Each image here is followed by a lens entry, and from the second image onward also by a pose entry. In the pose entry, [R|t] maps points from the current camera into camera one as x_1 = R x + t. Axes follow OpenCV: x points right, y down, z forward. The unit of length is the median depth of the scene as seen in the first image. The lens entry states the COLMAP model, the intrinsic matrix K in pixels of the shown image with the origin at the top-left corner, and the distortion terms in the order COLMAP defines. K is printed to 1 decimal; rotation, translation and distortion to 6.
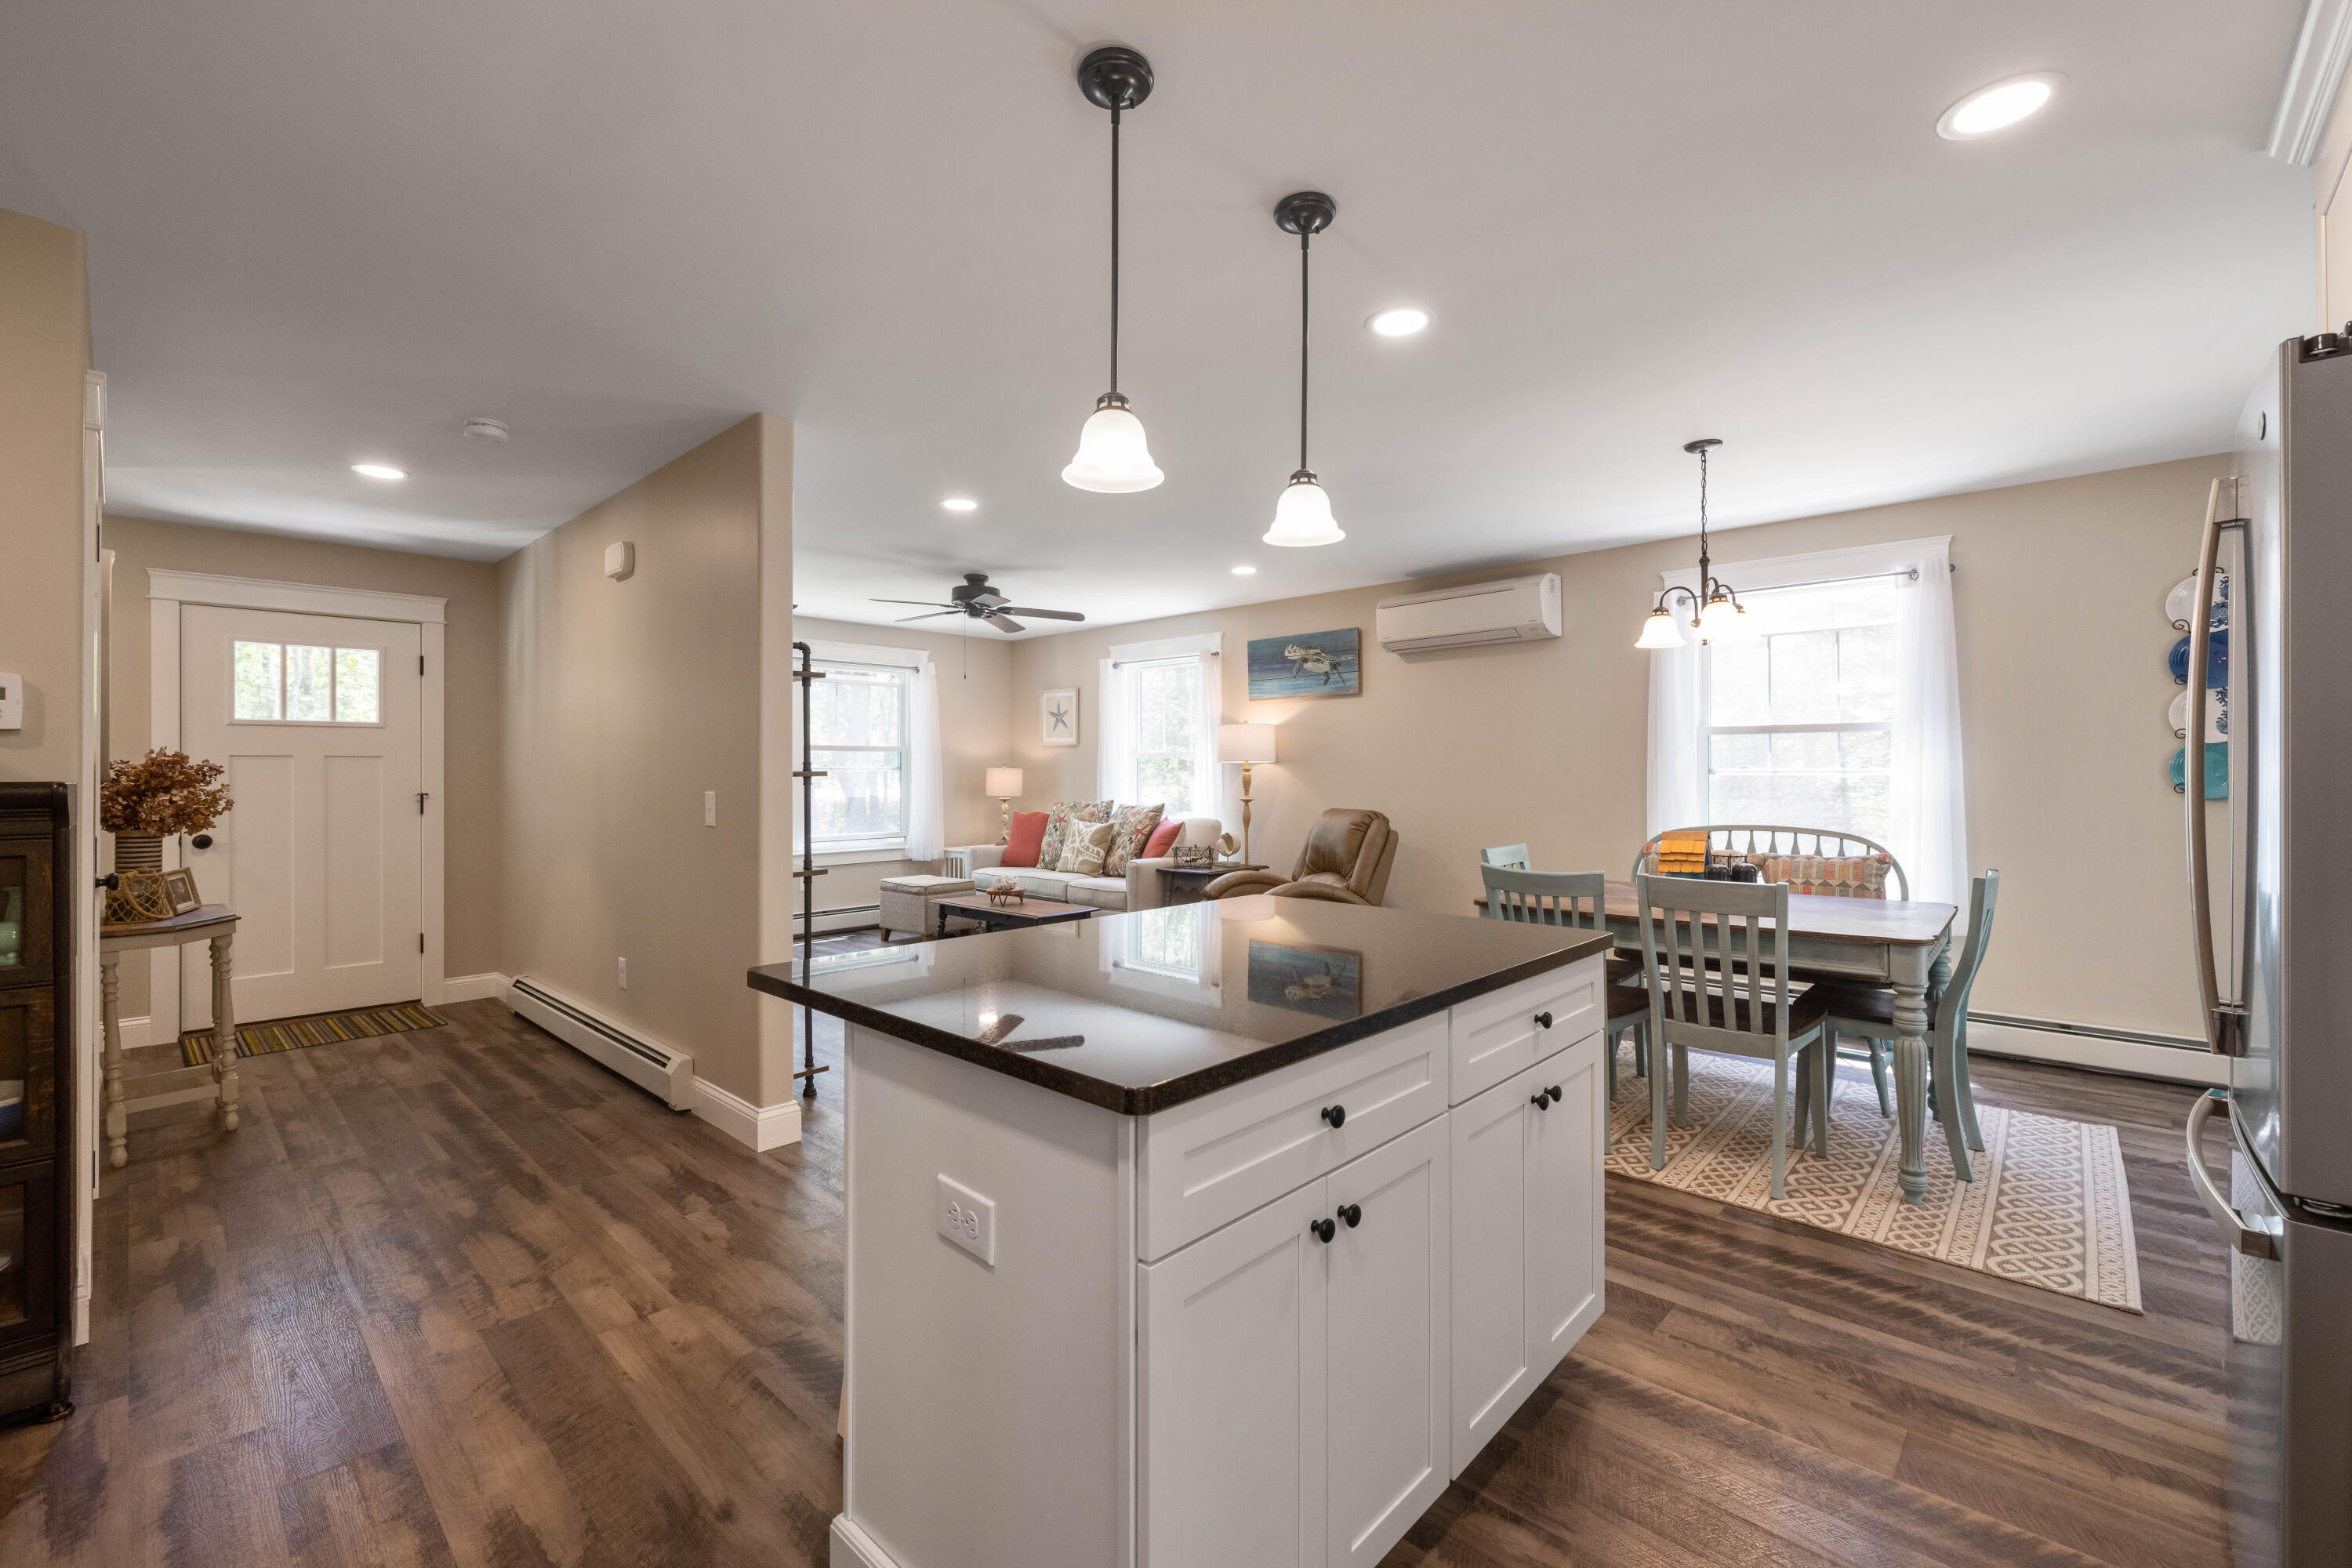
lens RADIAL K [[984.1, 0, 1176.0], [0, 984.1, 784.0], [0, 0, 1]] dist [-0.001355, -0.000313]
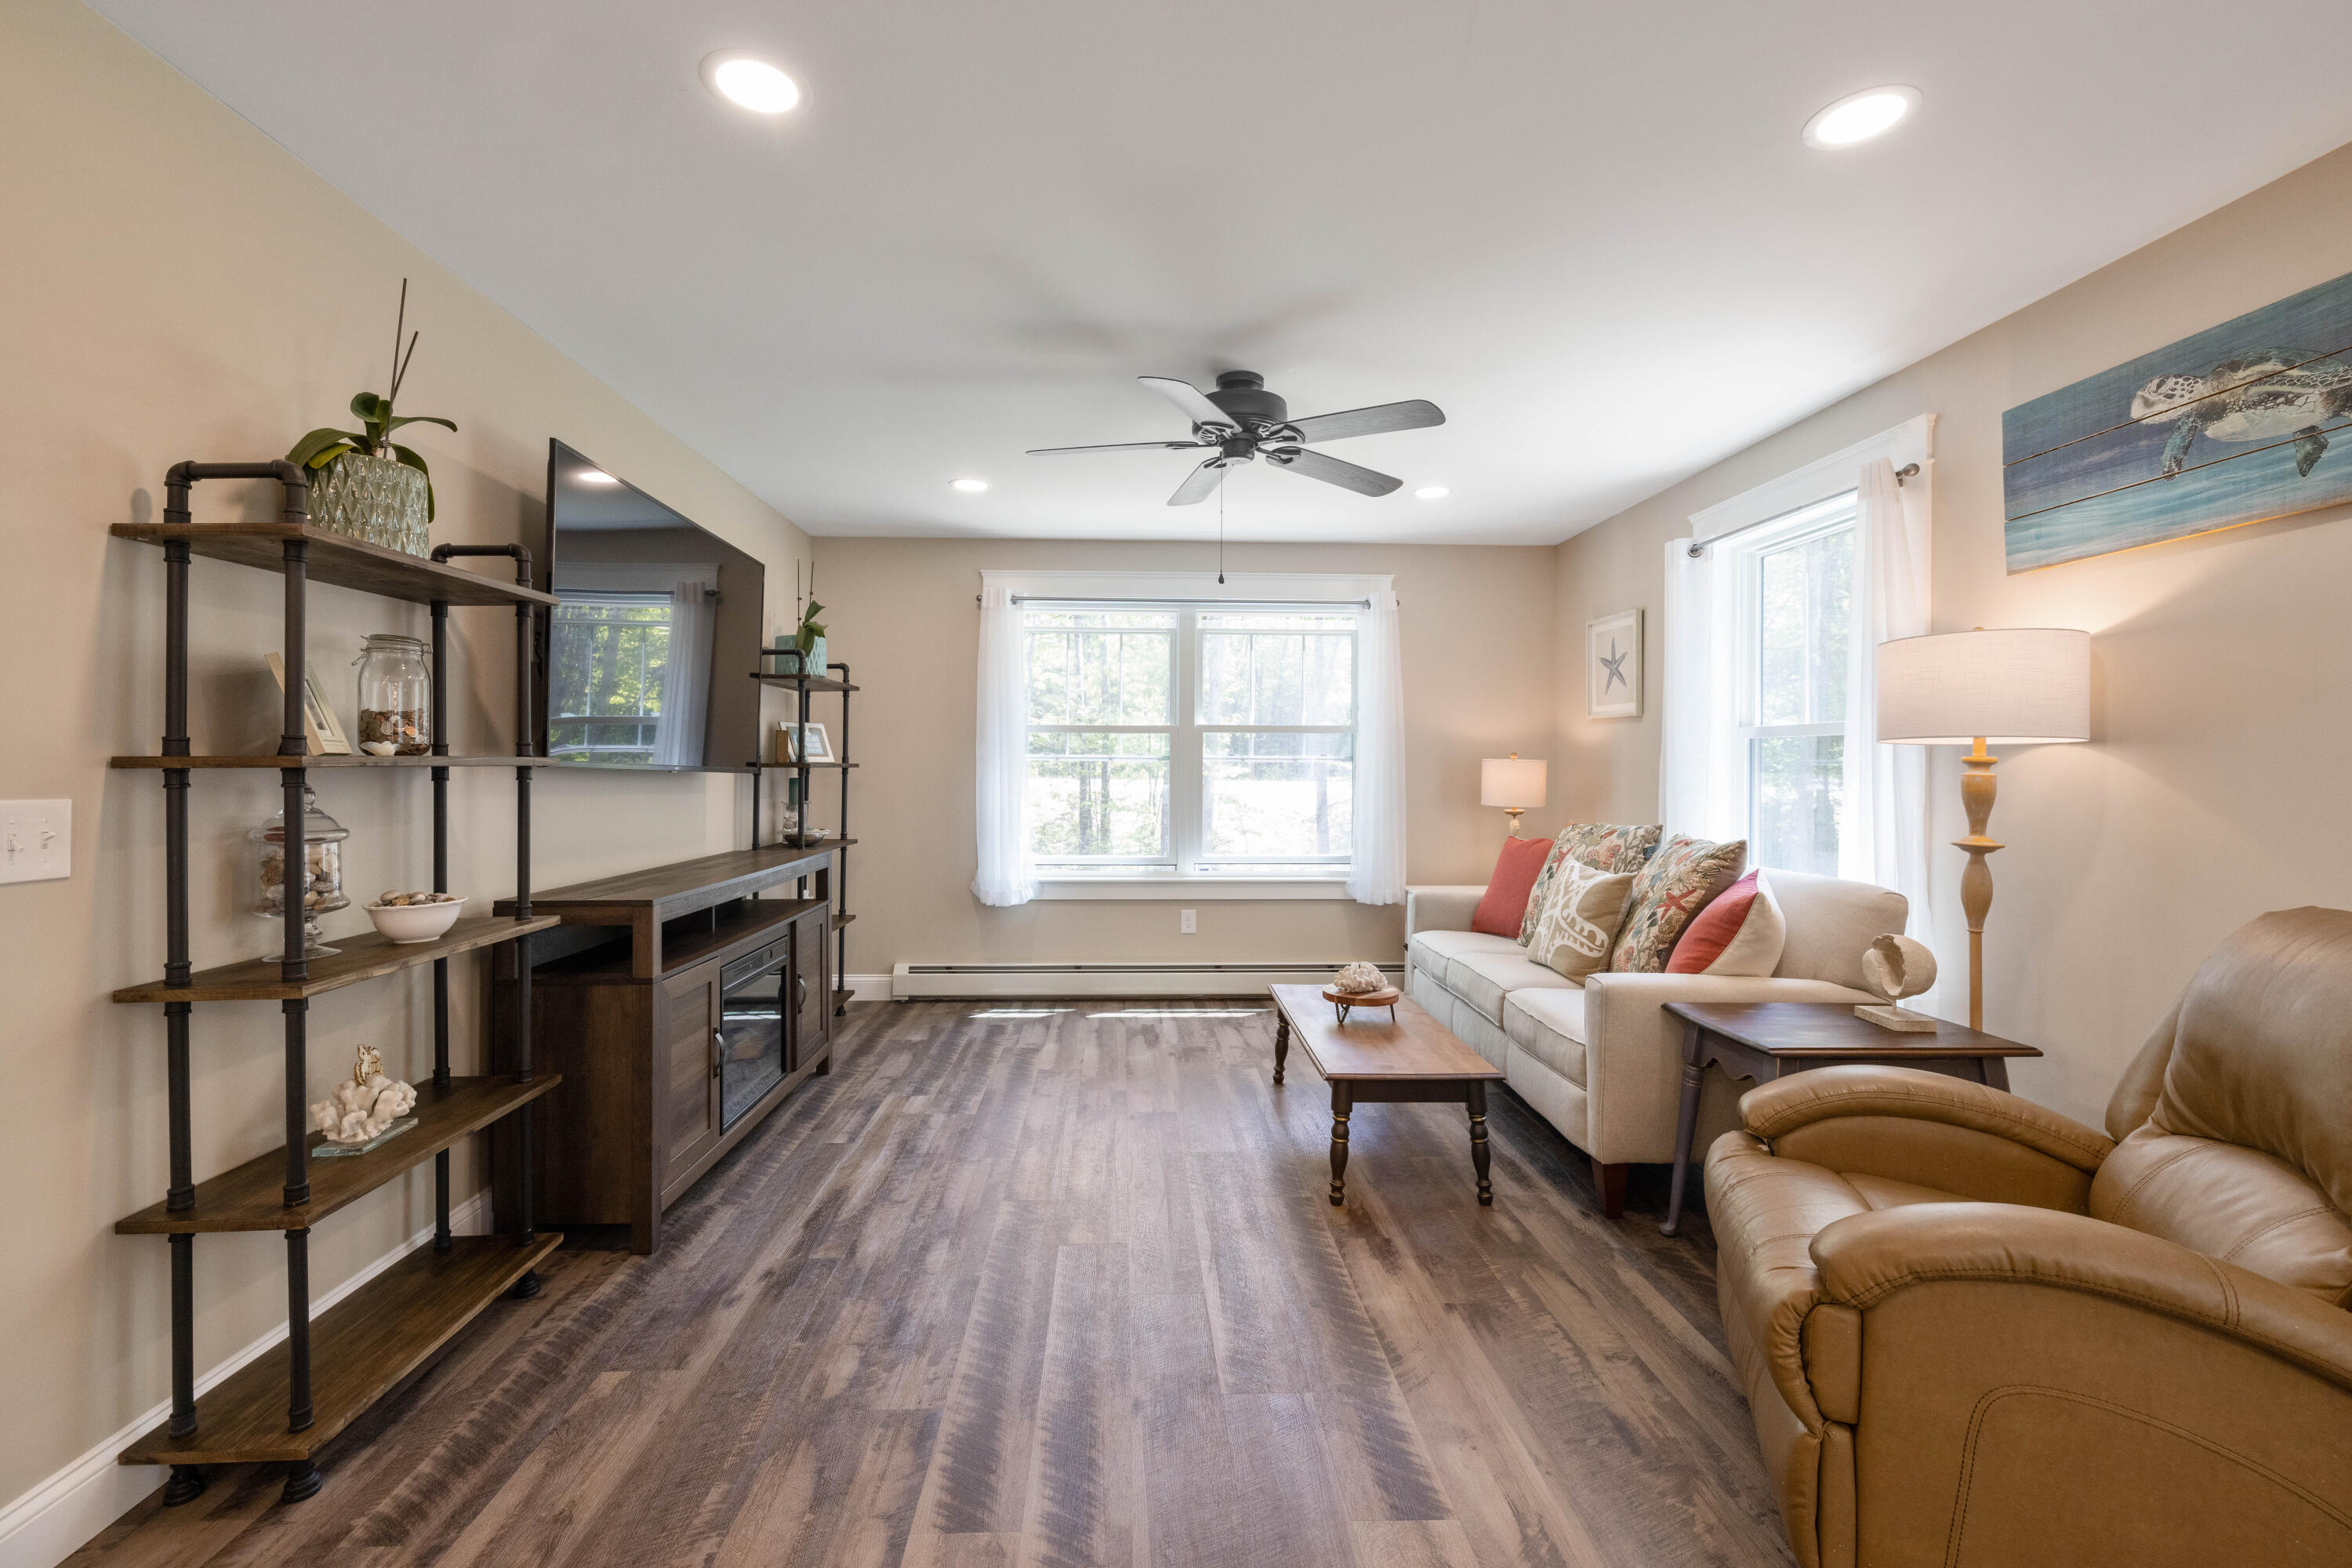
lens RADIAL K [[986.9, 0, 1166.3], [0, 986.9, 773.6], [0, 0, 1]] dist [-0.000618, -0.000410]
pose [[0.709710, 0.012736, -0.704378, 0.112881], [-0.015756, 0.999873, 0.002203, -0.006389], [0.704317, 0.009535, 0.709821, 0.525138]]
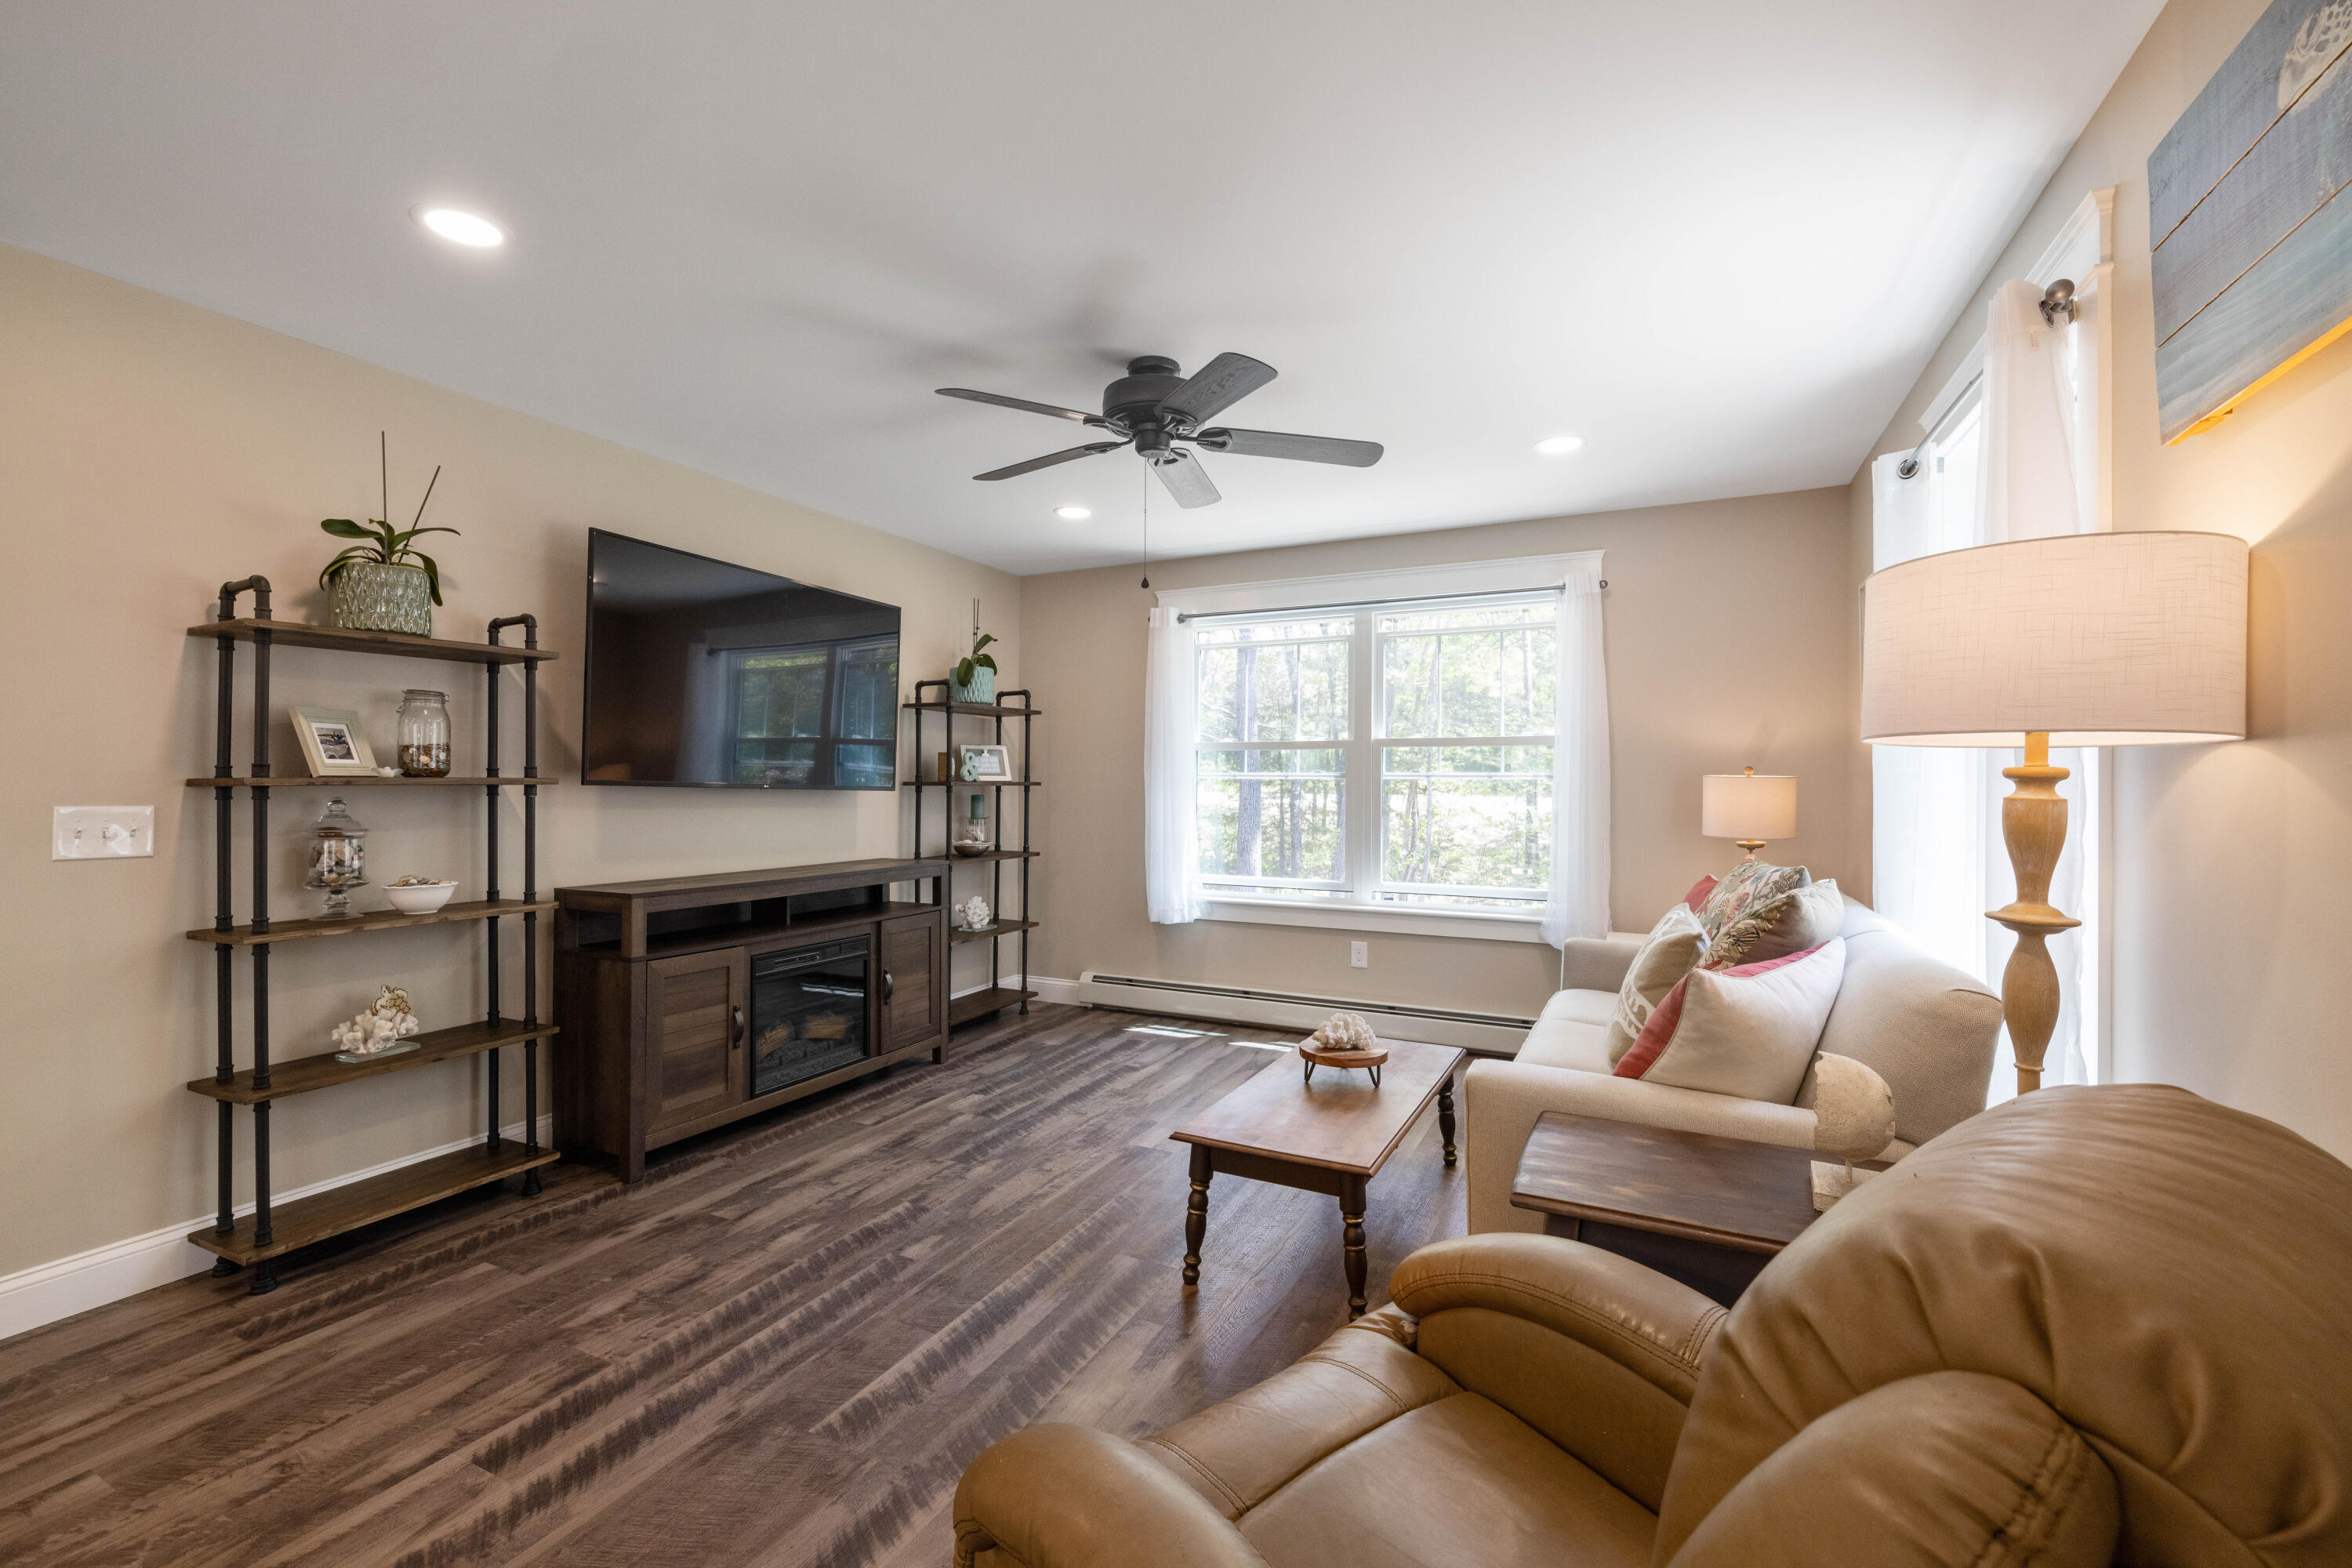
lens RADIAL K [[984.1, 0, 1176.0], [0, 984.1, 784.0], [0, 0, 1]] dist [-0.001355, -0.000313]
pose [[0.285566, 0.006742, -0.958335, 0.215799], [-0.015787, 0.999873, 0.002330, -0.010413], [0.958229, 0.014464, 0.285636, 0.753075]]
